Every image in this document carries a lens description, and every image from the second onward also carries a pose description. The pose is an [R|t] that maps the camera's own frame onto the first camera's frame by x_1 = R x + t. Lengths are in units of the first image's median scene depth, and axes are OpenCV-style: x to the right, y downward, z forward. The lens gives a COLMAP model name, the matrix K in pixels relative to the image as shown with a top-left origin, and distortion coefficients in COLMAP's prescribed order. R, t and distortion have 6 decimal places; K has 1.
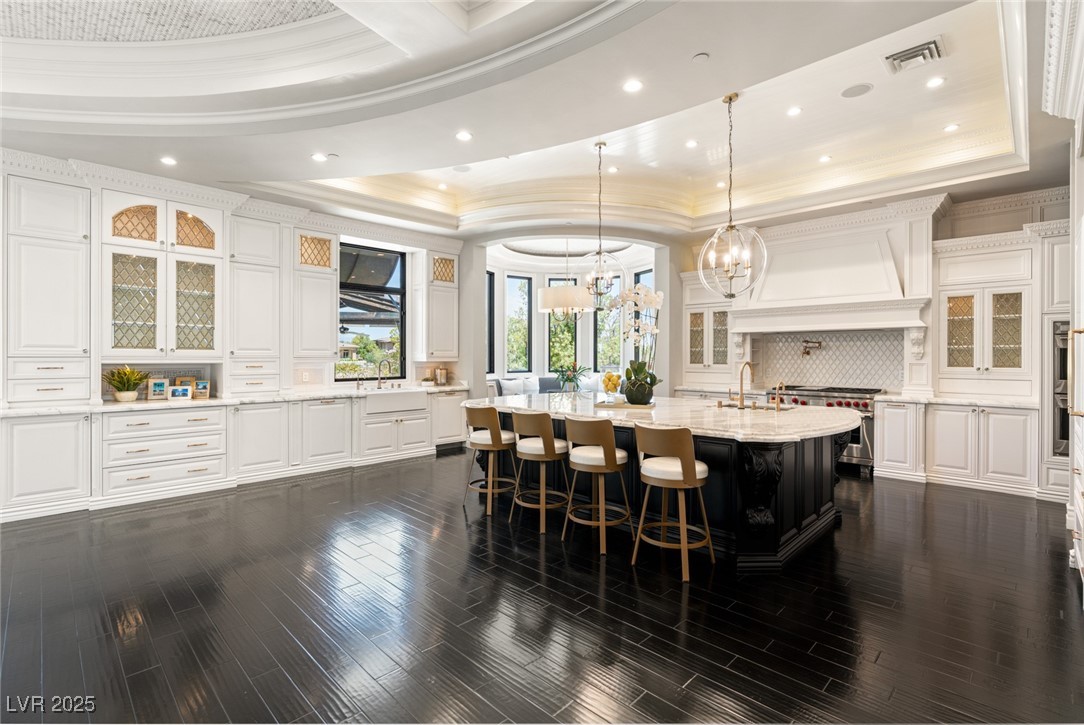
lens RADIAL K [[501.0, 0, 546.2], [0, 501.0, 354.4], [0, 0, 1]] dist [-0.009843, 0.004011]
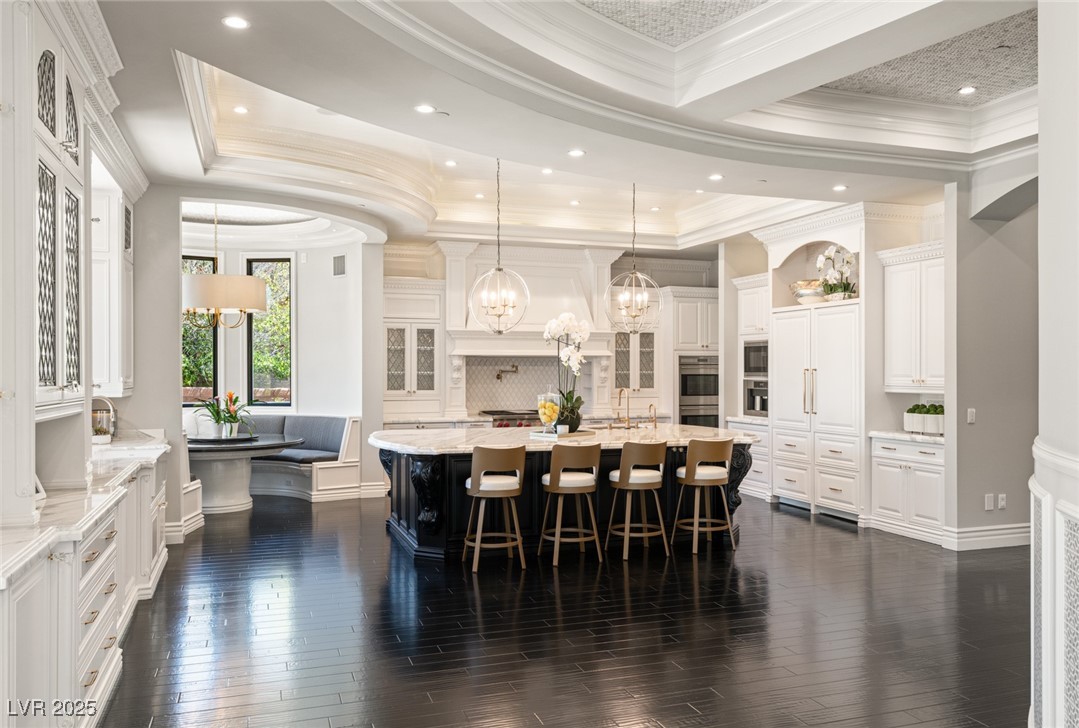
lens RADIAL K [[814.6, 0, 536.3], [0, 814.6, 370.4], [0, 0, 1]] dist [-0.000524, 0.004984]
pose [[0.444687, -0.001222, 0.895685, -0.936172], [-0.003289, 0.999990, 0.002997, -0.021620], [-0.895680, -0.004278, 0.444679, 0.230980]]
